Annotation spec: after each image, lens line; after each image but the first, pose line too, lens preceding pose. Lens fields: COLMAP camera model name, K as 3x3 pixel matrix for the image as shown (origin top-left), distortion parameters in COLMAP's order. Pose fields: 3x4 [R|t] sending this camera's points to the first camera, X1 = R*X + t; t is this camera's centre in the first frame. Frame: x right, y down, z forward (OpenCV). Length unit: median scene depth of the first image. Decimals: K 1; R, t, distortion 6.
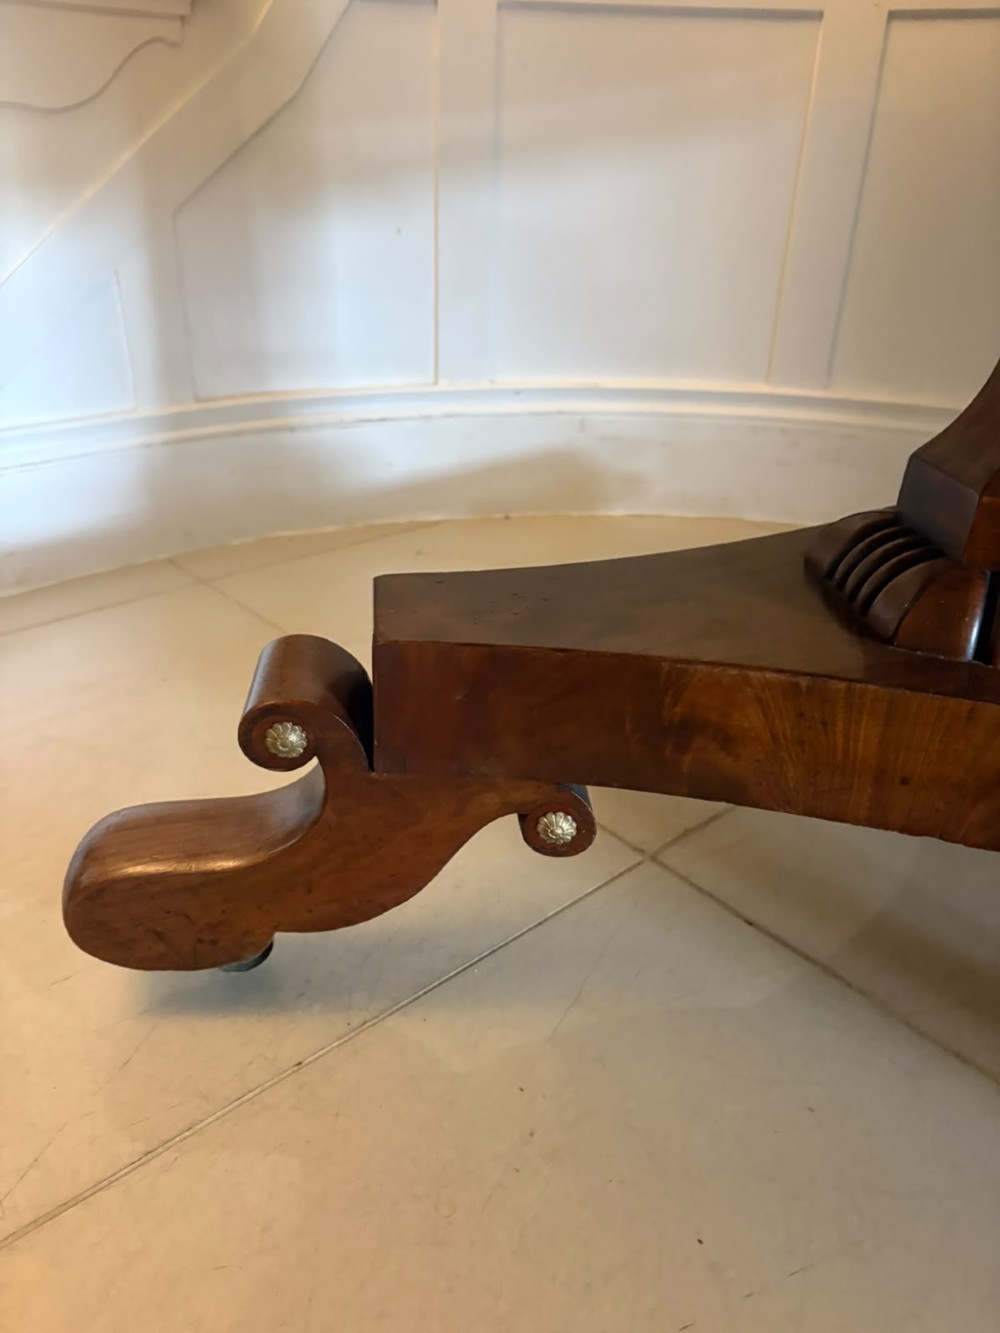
lens RADIAL K [[1048.9, 0, 490.8], [0, 1048.9, 666.6], [0, 0, 1]] dist [0.044557, -0.064994]
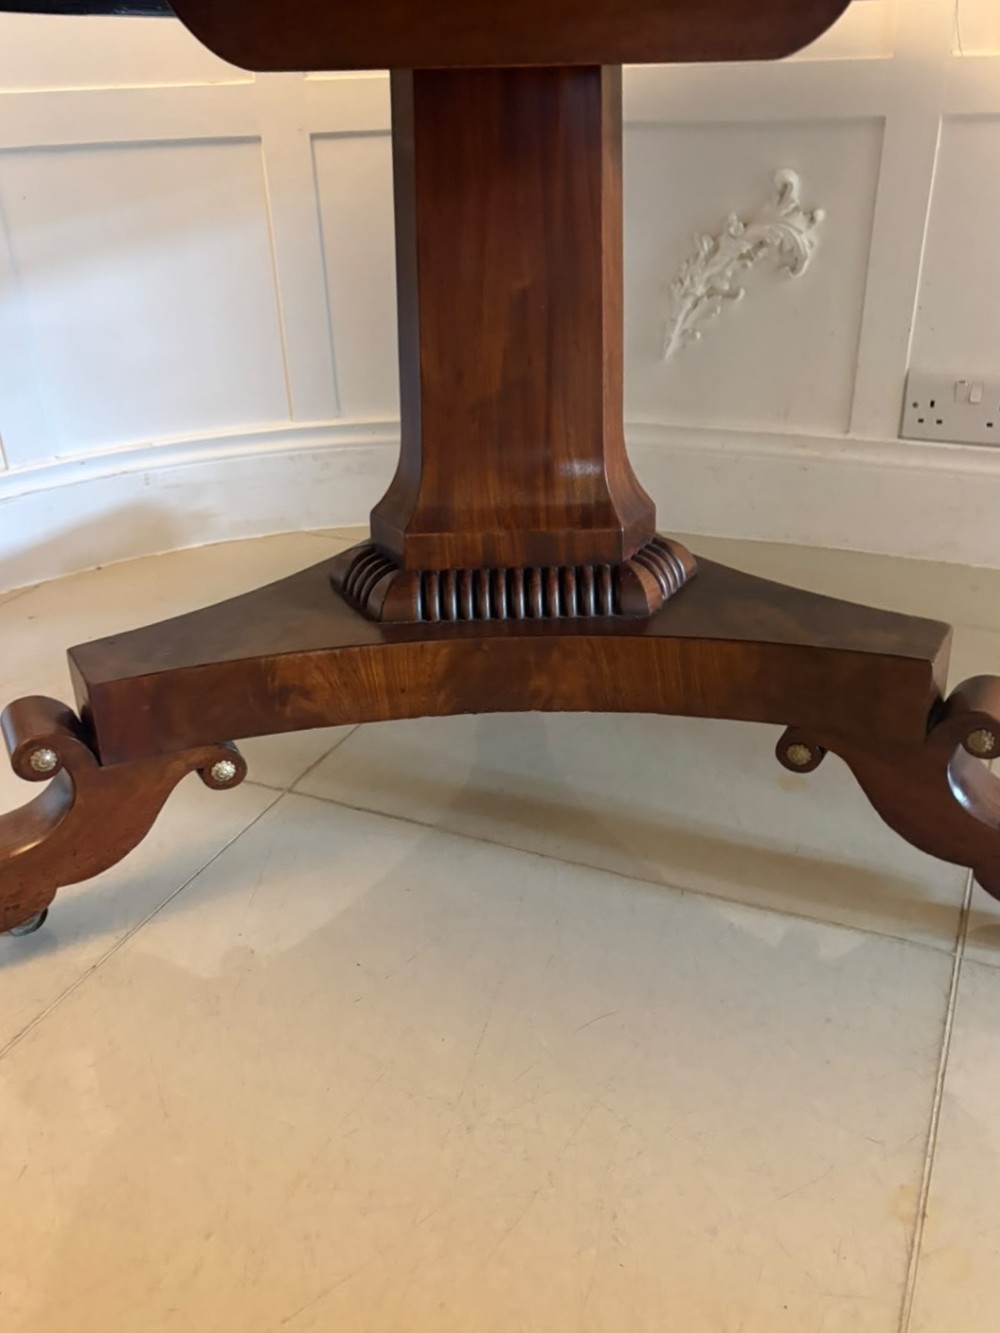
lens RADIAL K [[1148.5, 0, 504.4], [0, 1148.5, 673.9], [0, 0, 1]] dist [0.082333, -0.192673]
pose [[0.907205, -0.238339, 0.346660, -0.131371], [0.234690, 0.970616, 0.053146, 0.011786], [-0.349141, 0.033143, 0.936484, -0.882138]]
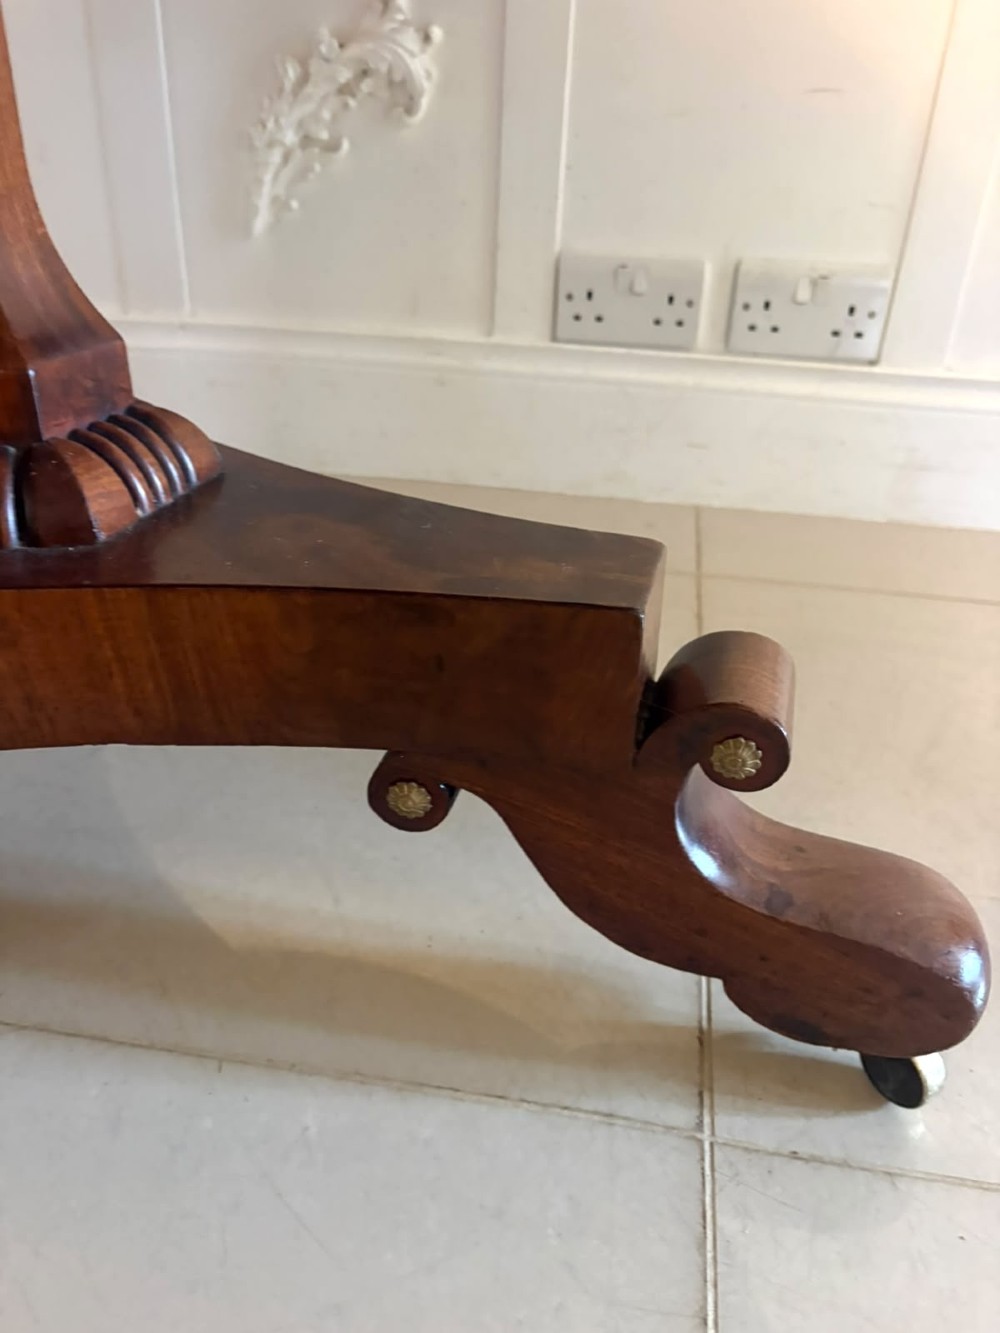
lens RADIAL K [[1048.9, 0, 490.8], [0, 1048.9, 666.6], [0, 0, 1]] dist [0.044557, -0.064994]
pose [[0.772751, -0.296679, 0.561103, 0.491150], [0.266995, 0.953955, 0.136690, 0.134719], [-0.575820, 0.044185, 0.816382, -0.086030]]
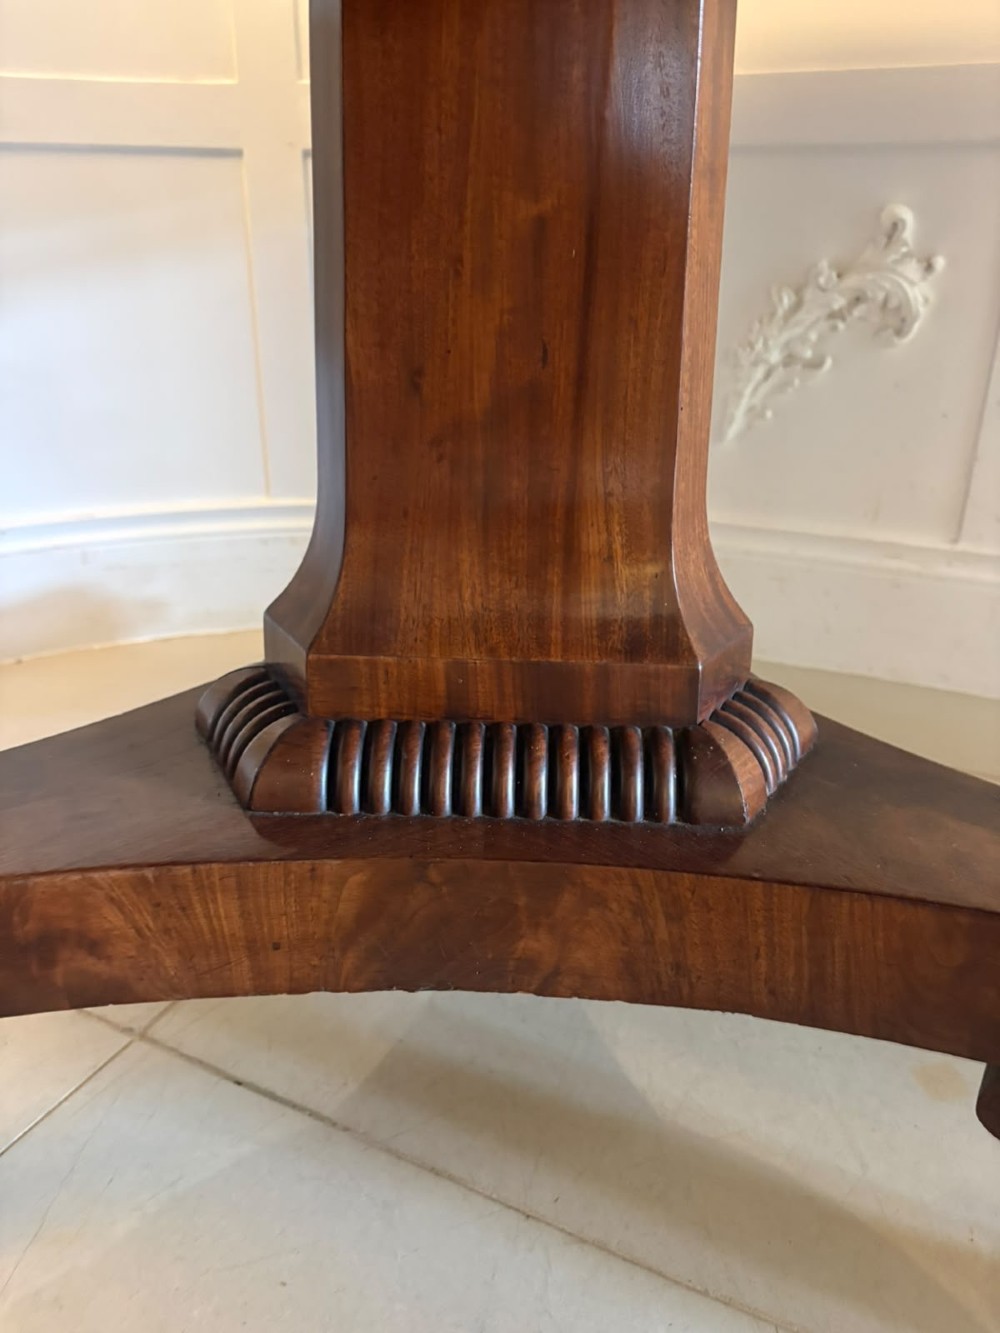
lens RADIAL K [[1048.9, 0, 490.8], [0, 1048.9, 666.6], [0, 0, 1]] dist [0.044557, -0.064994]
pose [[0.930117, -0.156971, 0.332029, 0.260012], [0.180708, 0.982654, -0.041658, -0.066332], [-0.319730, 0.098747, 0.942349, -0.033492]]
